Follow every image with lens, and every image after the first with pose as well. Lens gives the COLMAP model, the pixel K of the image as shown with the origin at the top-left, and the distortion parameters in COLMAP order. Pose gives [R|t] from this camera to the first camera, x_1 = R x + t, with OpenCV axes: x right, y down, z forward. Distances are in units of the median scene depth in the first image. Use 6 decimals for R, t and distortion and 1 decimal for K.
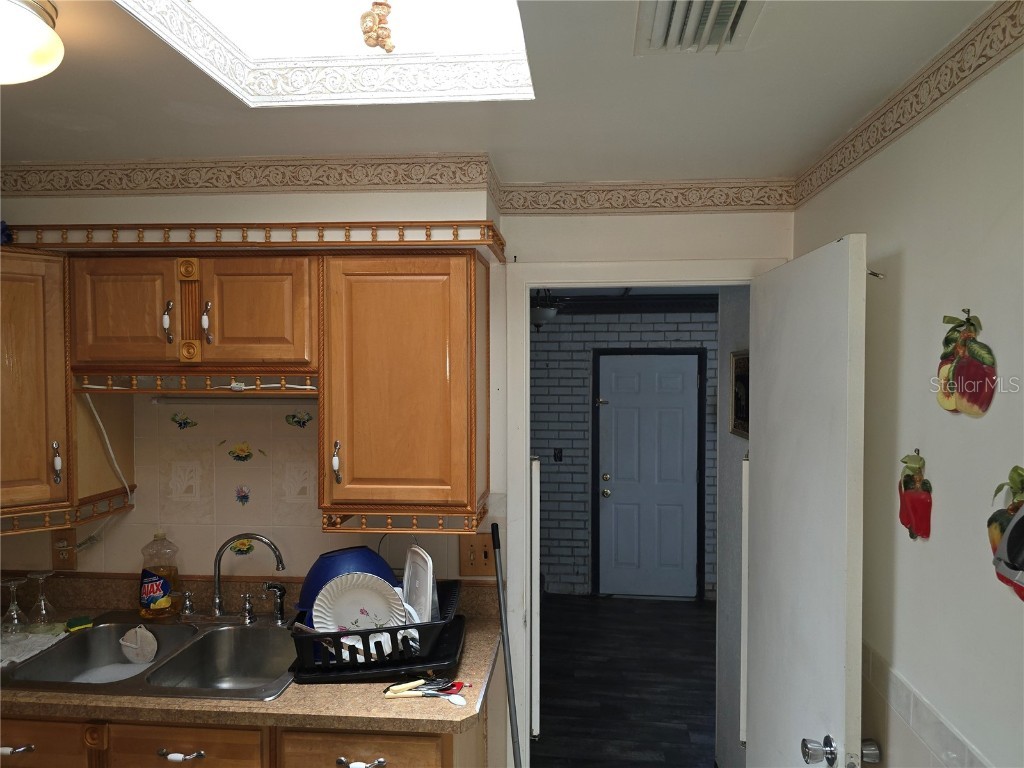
lens RADIAL K [[688.2, 0, 520.3], [0, 688.2, 386.6], [0, 0, 1]] dist [0.044844, -0.049271]
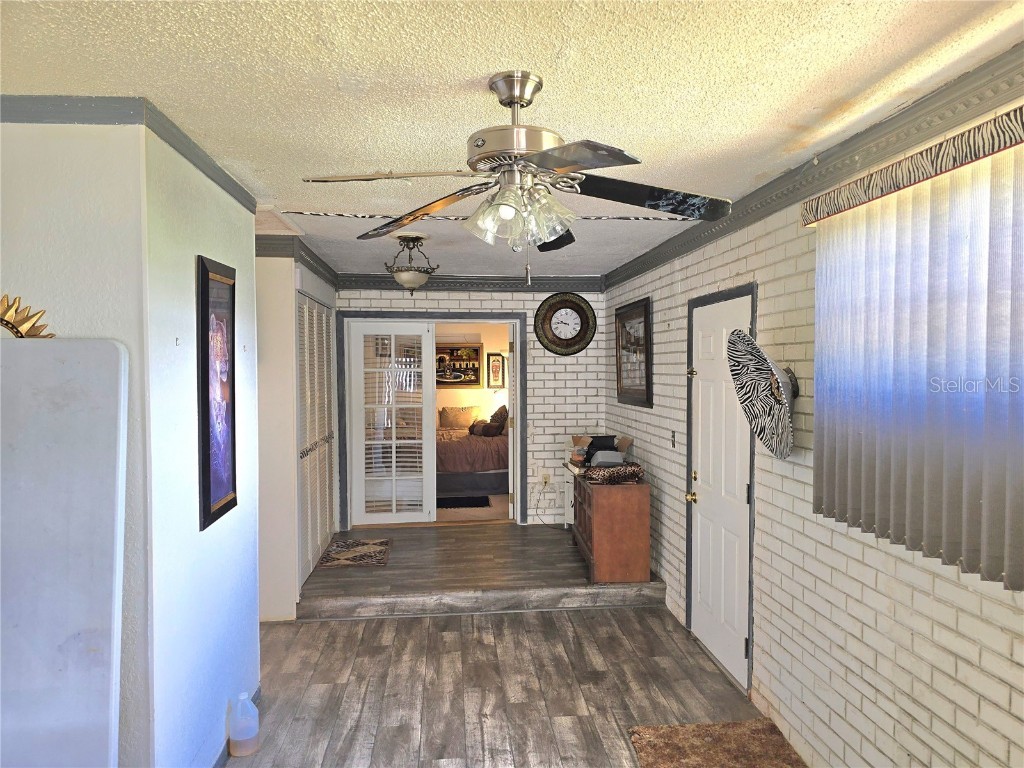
lens RADIAL K [[688.2, 0, 513.9], [0, 688.2, 385.1], [0, 0, 1]] dist [0.044844, -0.049271]
pose [[0.191467, 0.026199, -0.981149, 0.986563], [-0.014662, 0.999608, 0.023831, 0.026367], [0.981389, 0.009823, 0.191777, 0.821240]]
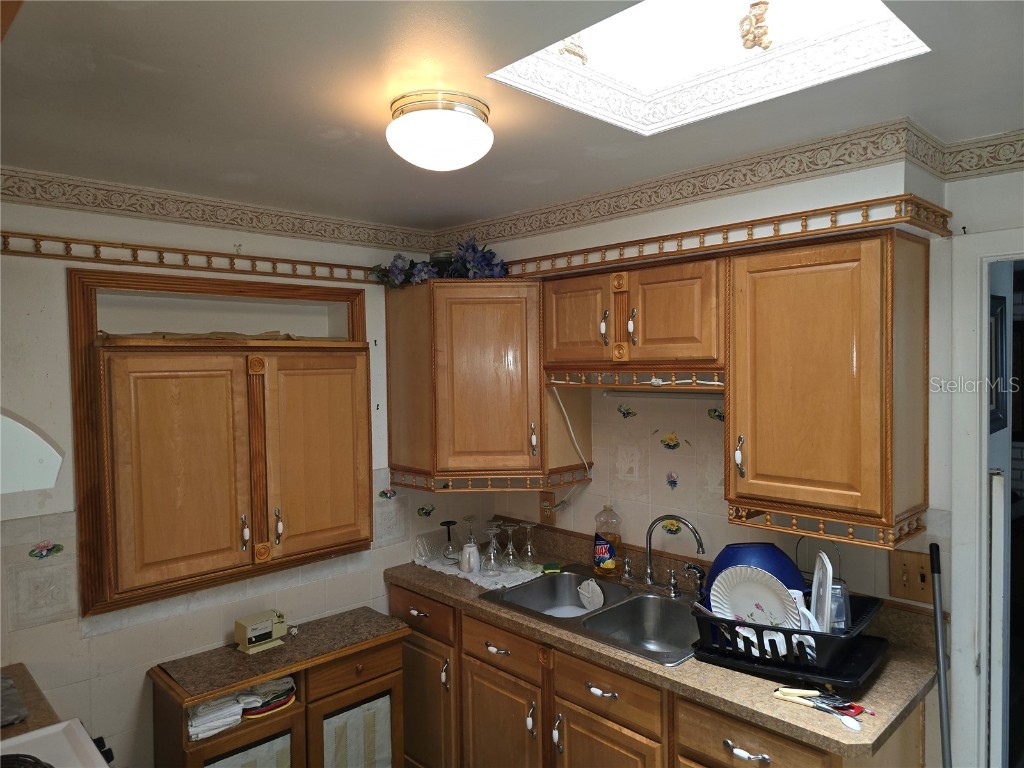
lens RADIAL K [[688.2, 0, 508.6], [0, 688.2, 382.6], [0, 0, 1]] dist [0.044844, -0.049271]
pose [[0.747718, 0.004959, -0.663998, 0.156109], [-0.002691, 0.999987, 0.004438, -0.003859], [0.664011, -0.001532, 0.747721, 0.004548]]
